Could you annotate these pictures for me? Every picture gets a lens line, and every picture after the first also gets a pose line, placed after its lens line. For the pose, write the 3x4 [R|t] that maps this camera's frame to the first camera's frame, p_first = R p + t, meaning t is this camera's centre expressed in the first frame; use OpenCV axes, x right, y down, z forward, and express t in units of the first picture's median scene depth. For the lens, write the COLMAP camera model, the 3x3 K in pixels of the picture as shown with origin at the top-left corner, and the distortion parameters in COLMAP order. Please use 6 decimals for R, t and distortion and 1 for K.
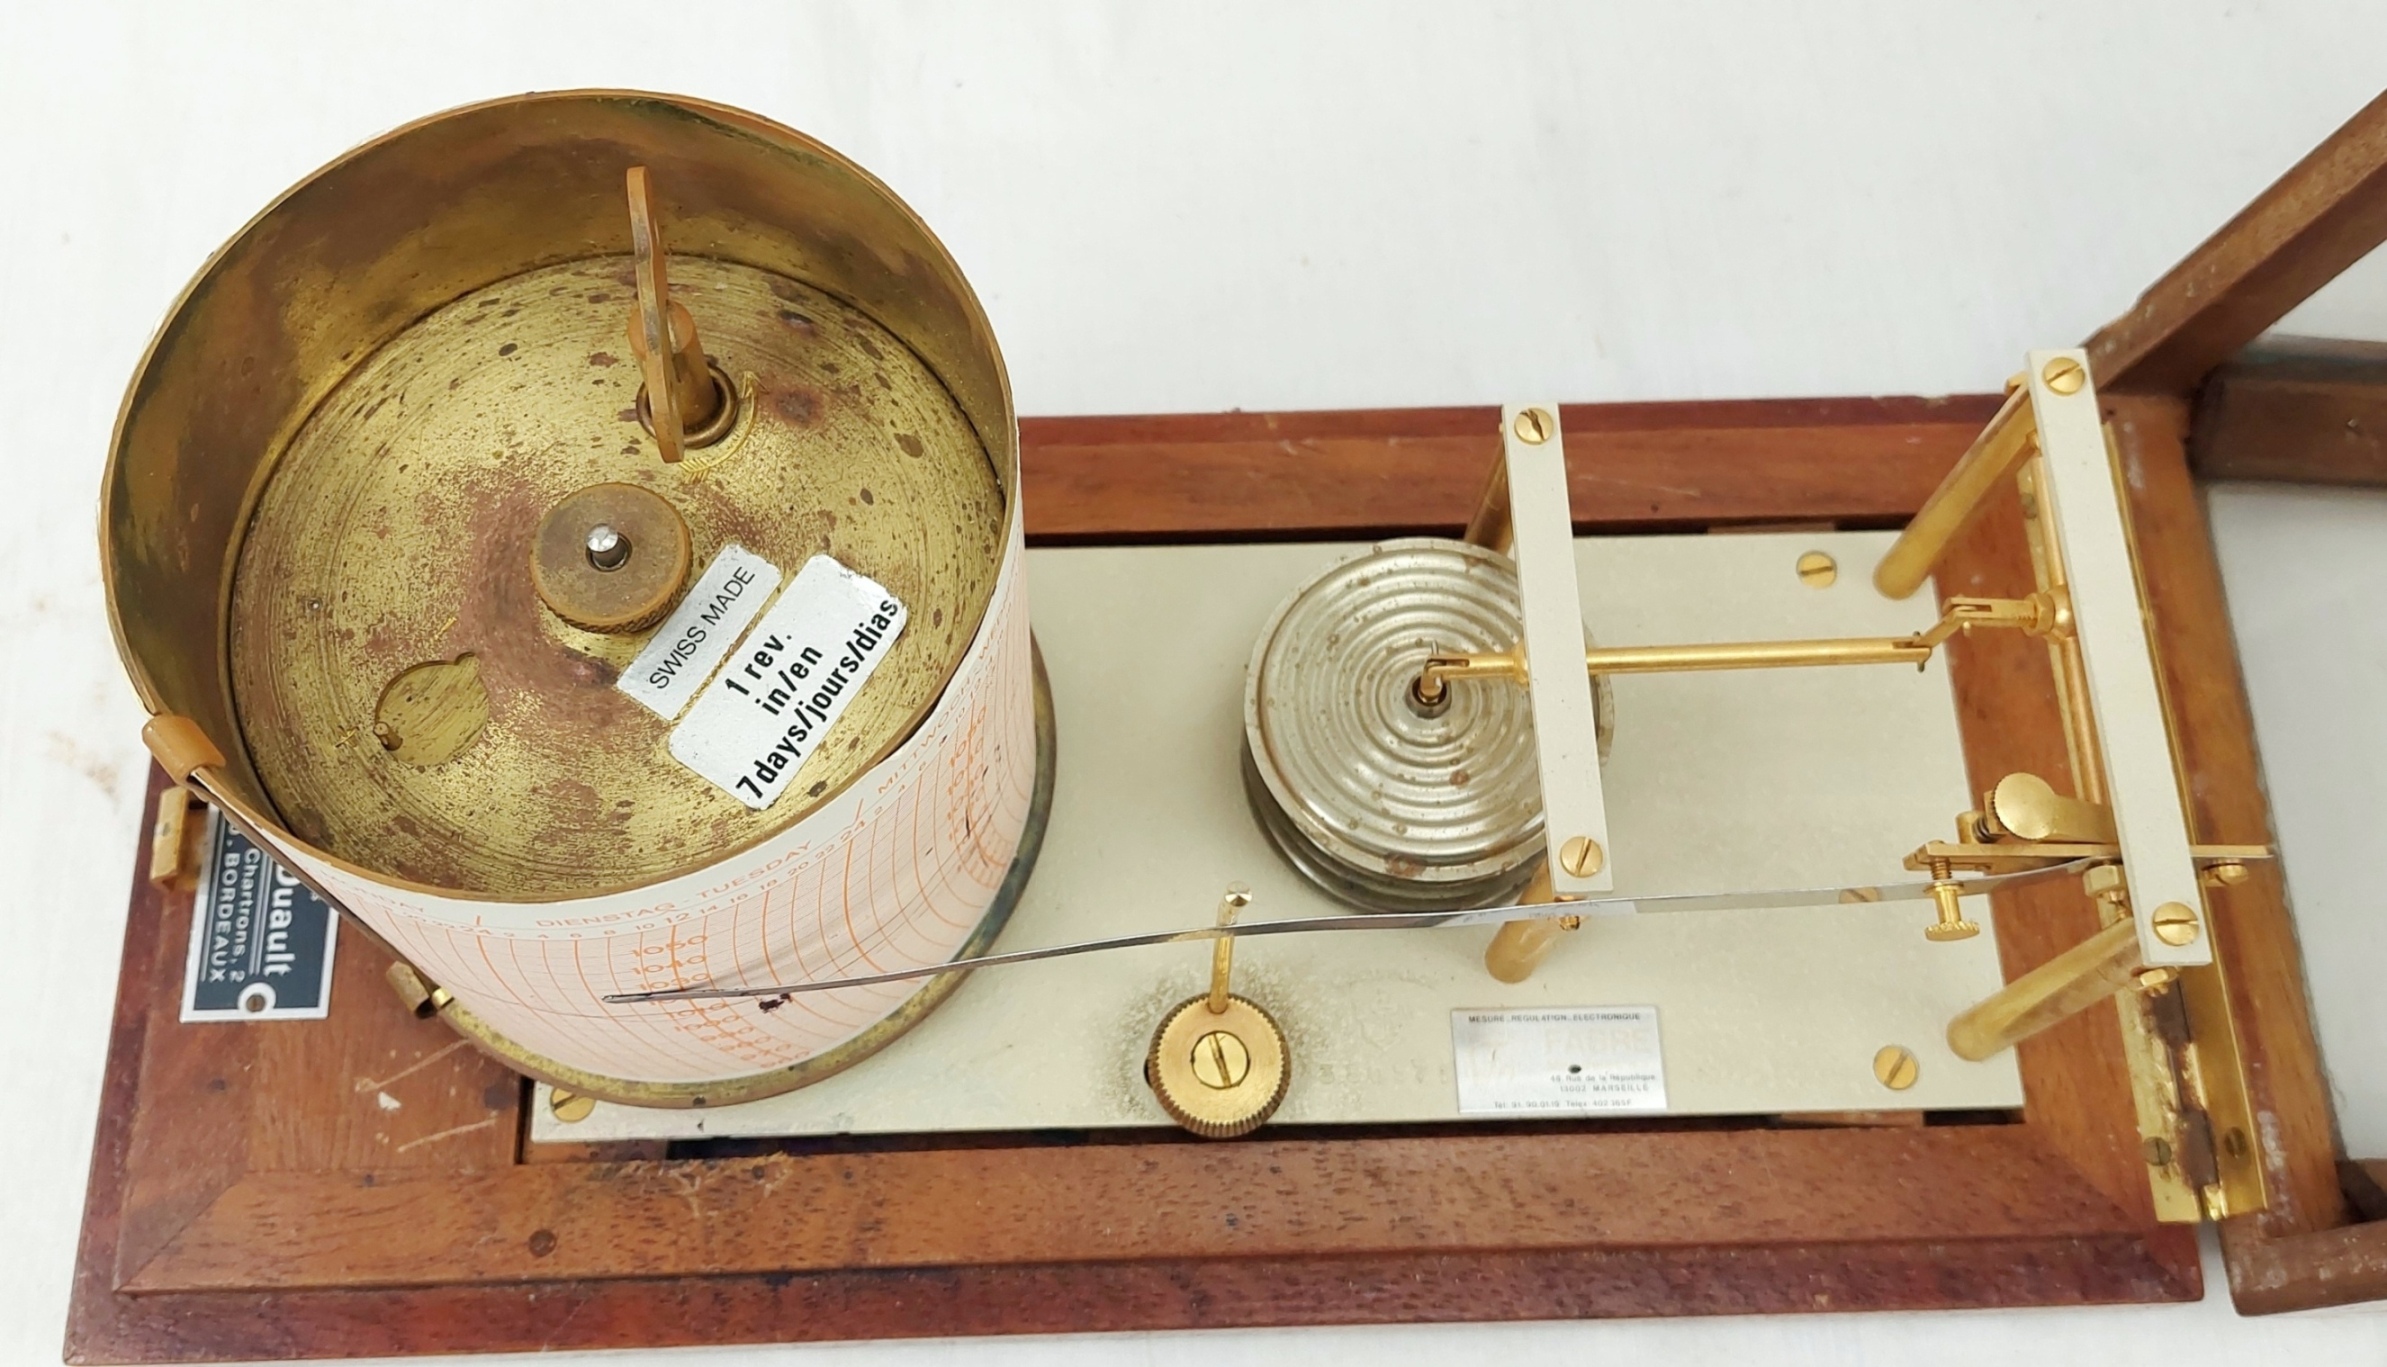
lens RADIAL K [[2230.1, 0, 1108.9], [0, 2230.1, 668.8], [0, 0, 1]] dist [0.002363, 0.000000]
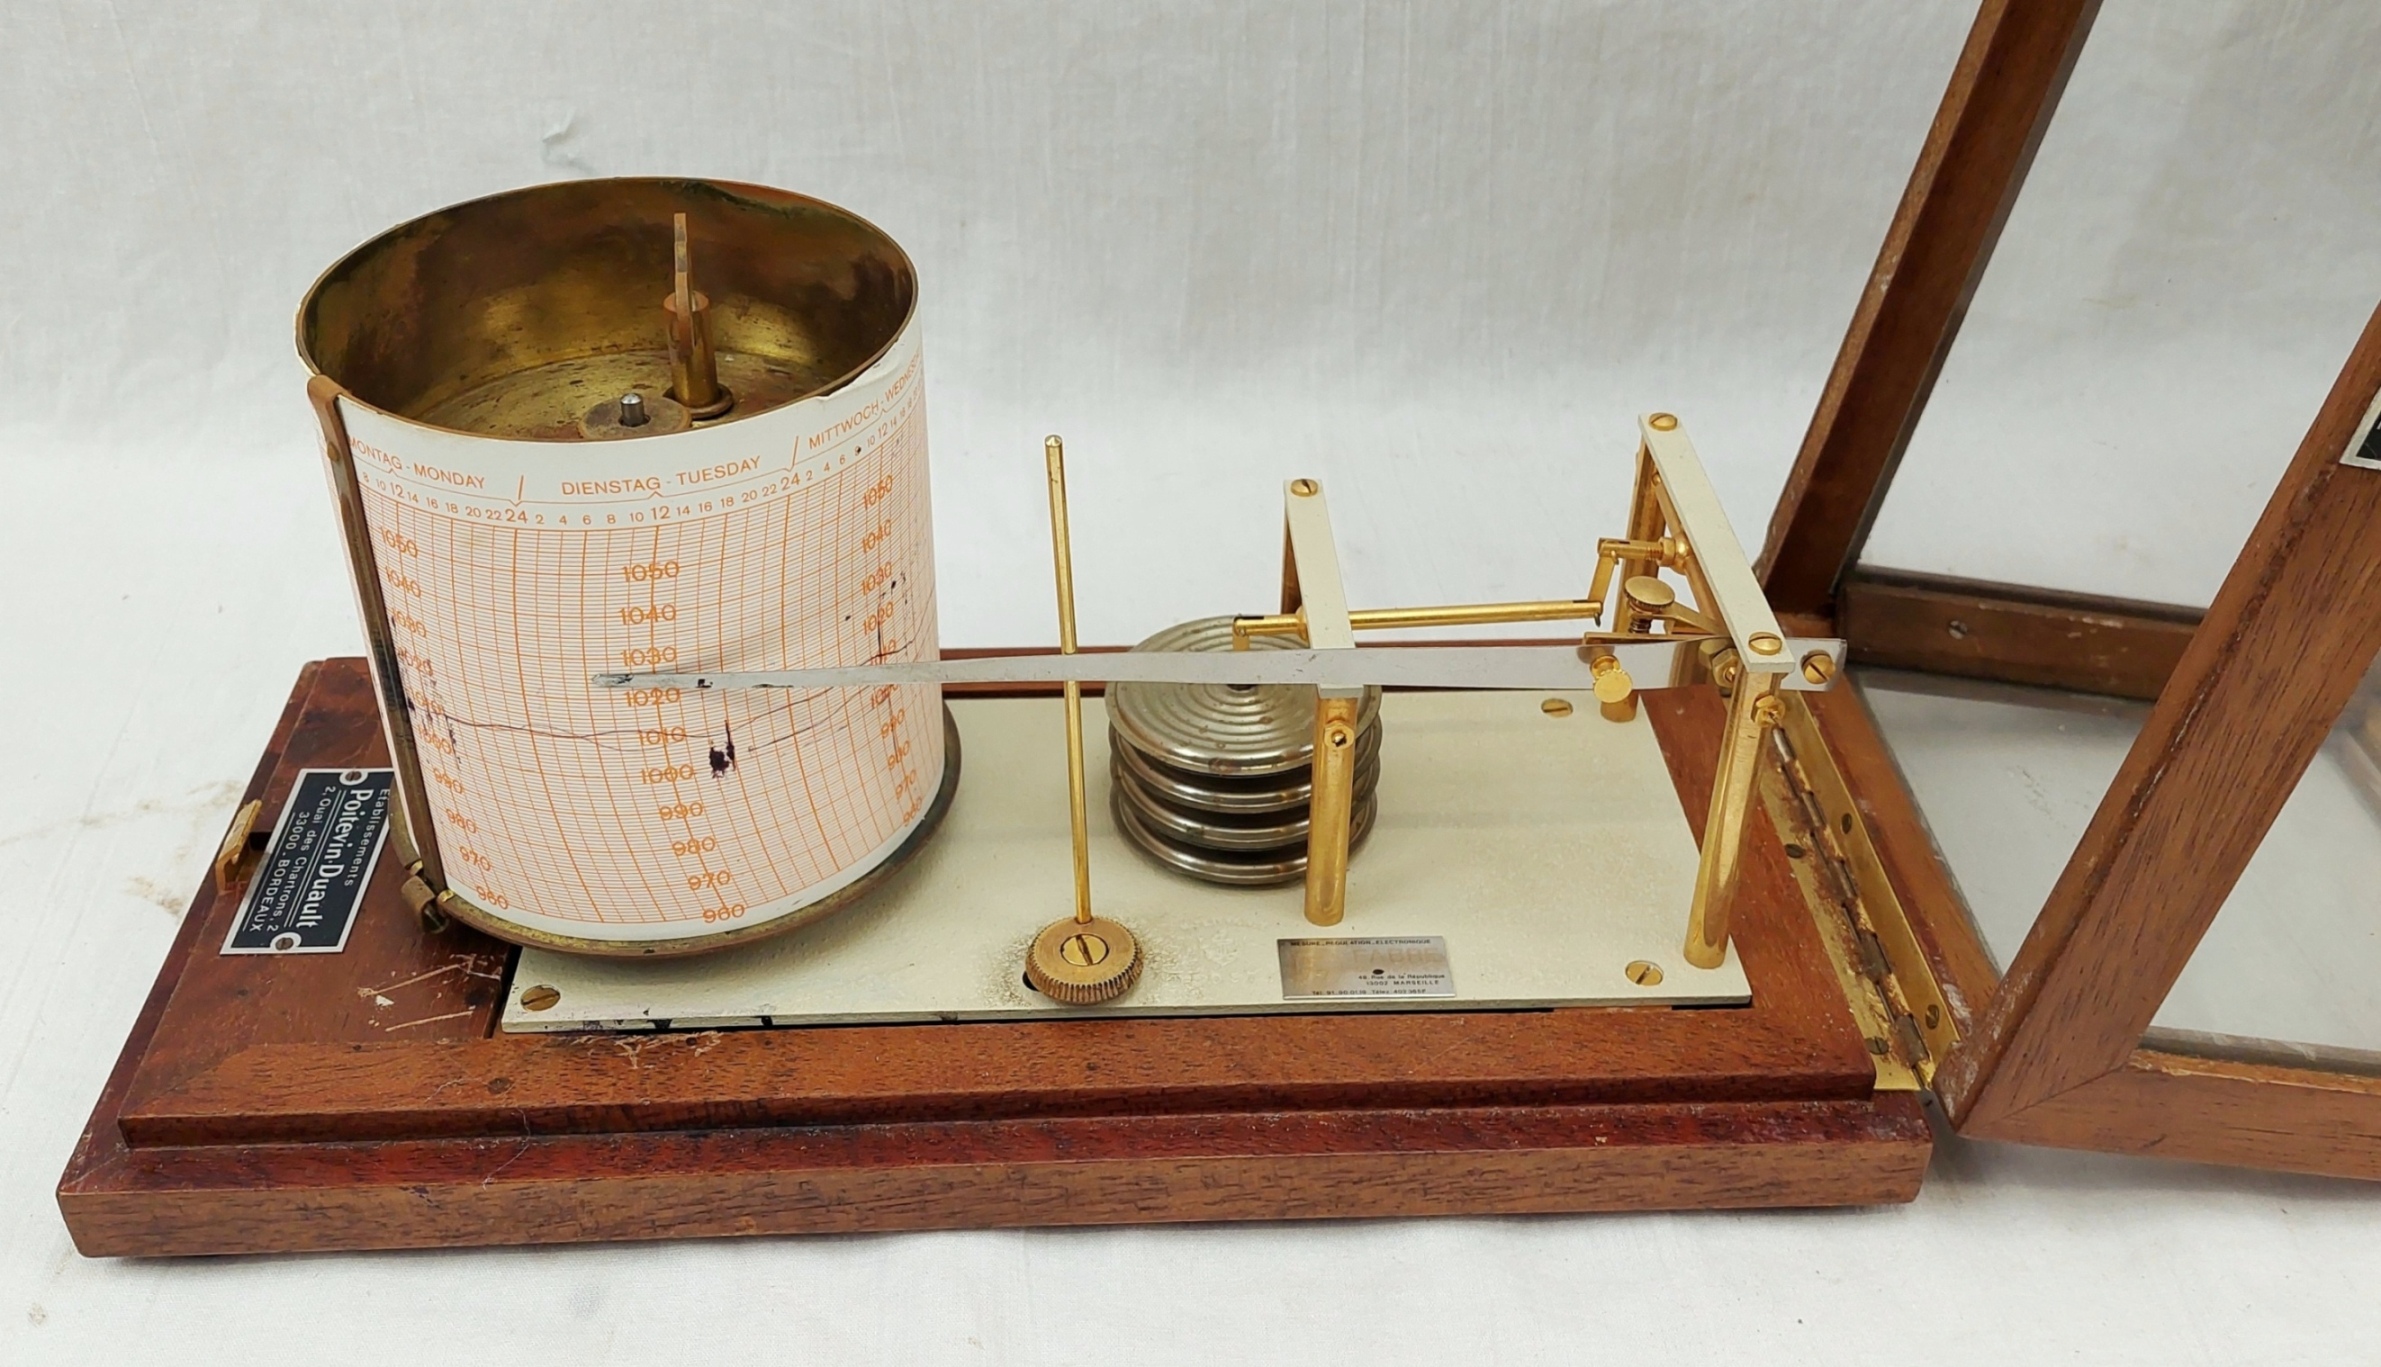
lens RADIAL K [[2224.5, 0, 1172.4], [0, 2224.5, 702.2], [0, 0, 1]] dist [0.002363, 0.000000]
pose [[0.999669, -0.005482, 0.025133, 0.068132], [0.018155, 0.842520, -0.538359, 0.709036], [-0.018224, 0.538637, 0.842341, -0.091416]]
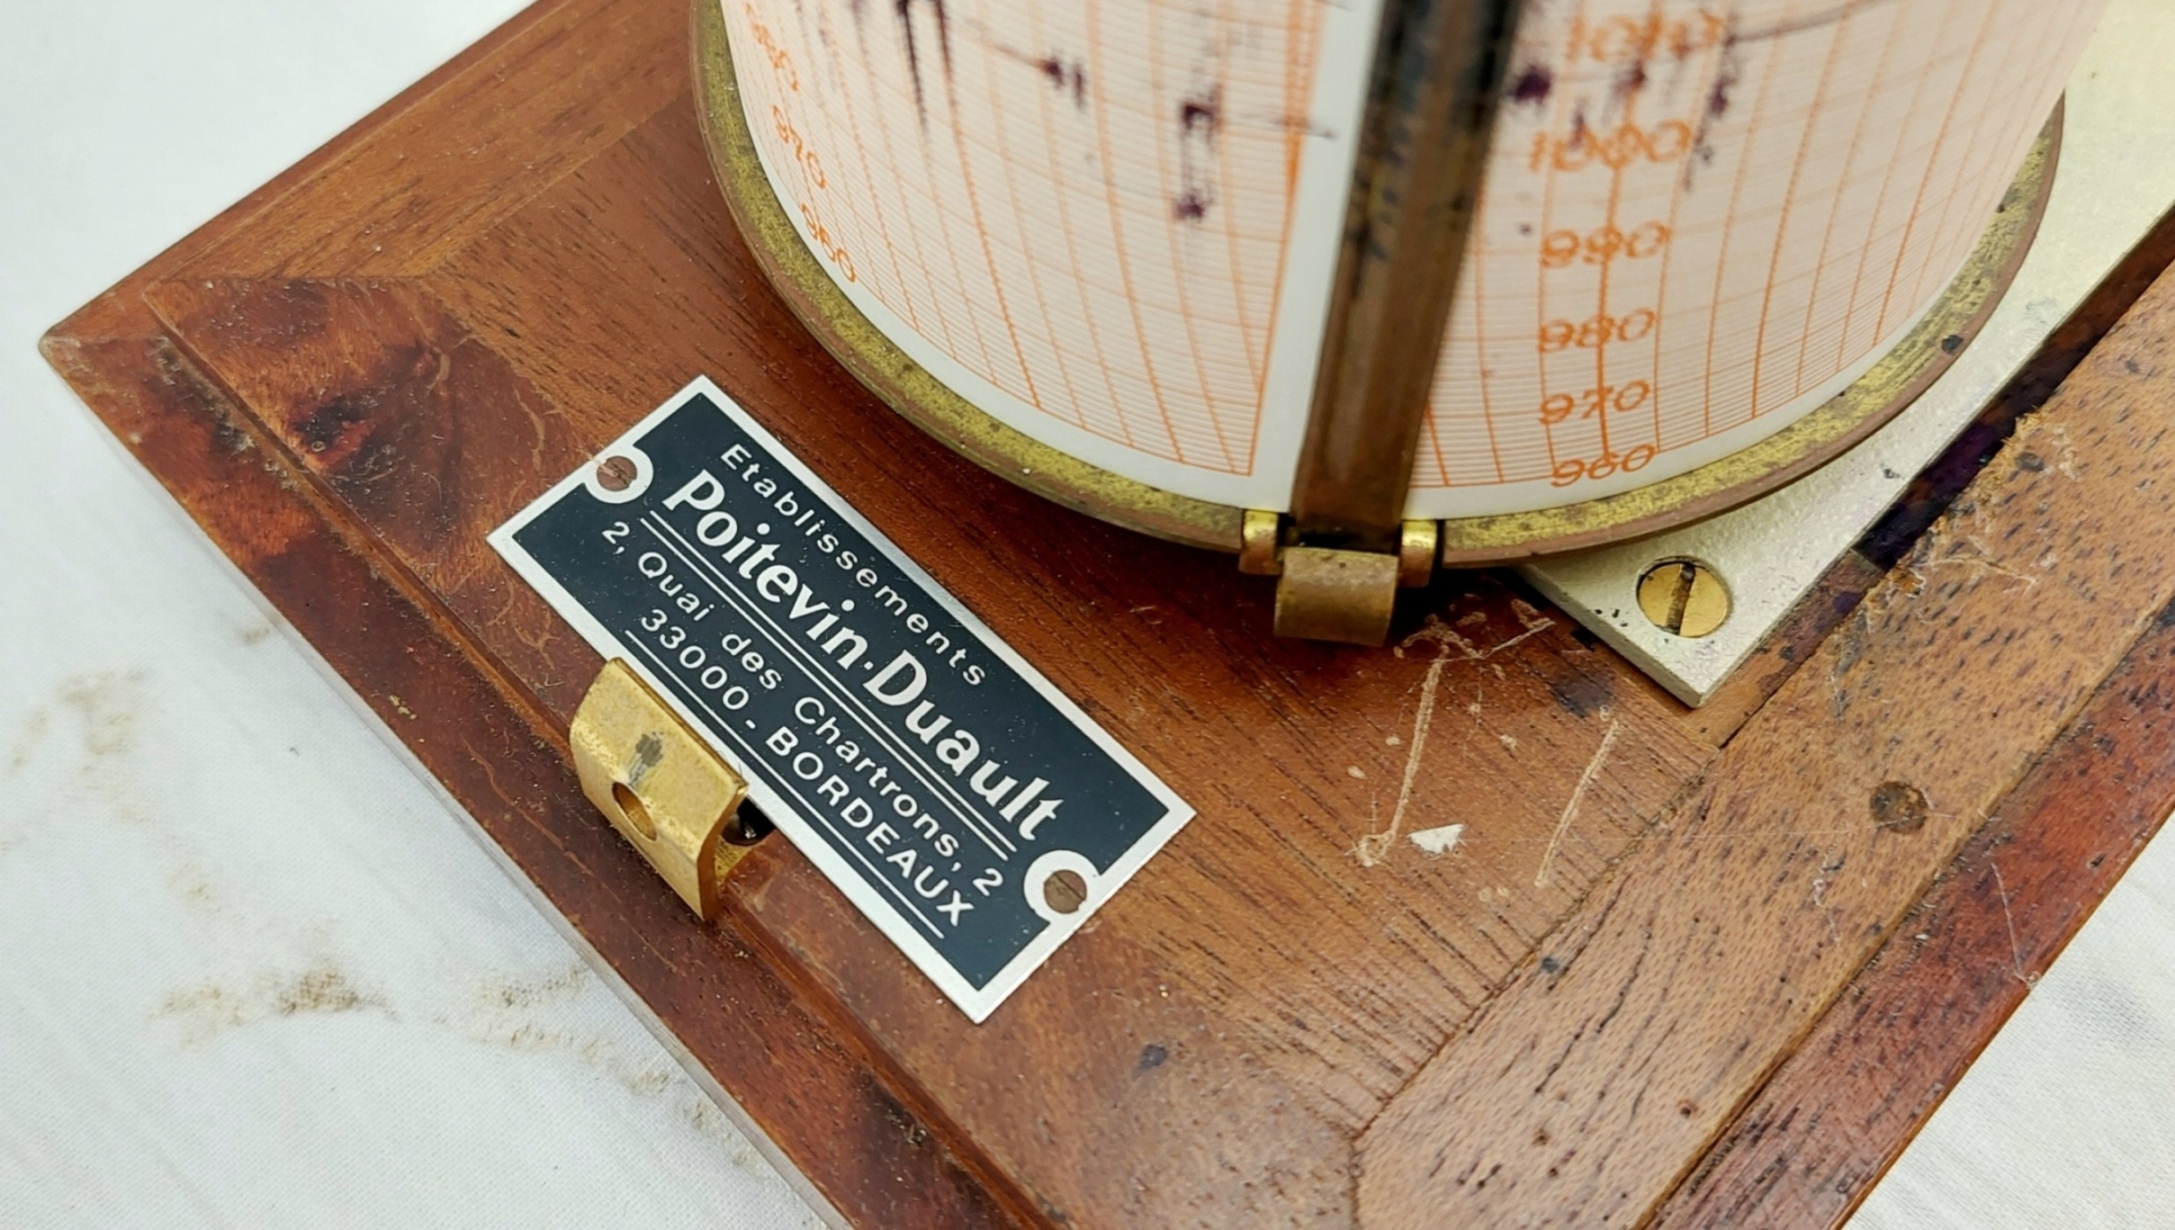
lens RADIAL K [[2032.0, 0, 1004.0], [0, 2032.0, 662.3], [0, 0, 1]] dist [0.002363, 0.000000]
pose [[0.732705, -0.611089, 0.299523, -0.497159], [0.647862, 0.761083, -0.032057, 0.121826], [-0.208372, 0.217538, 0.953550, 0.608862]]
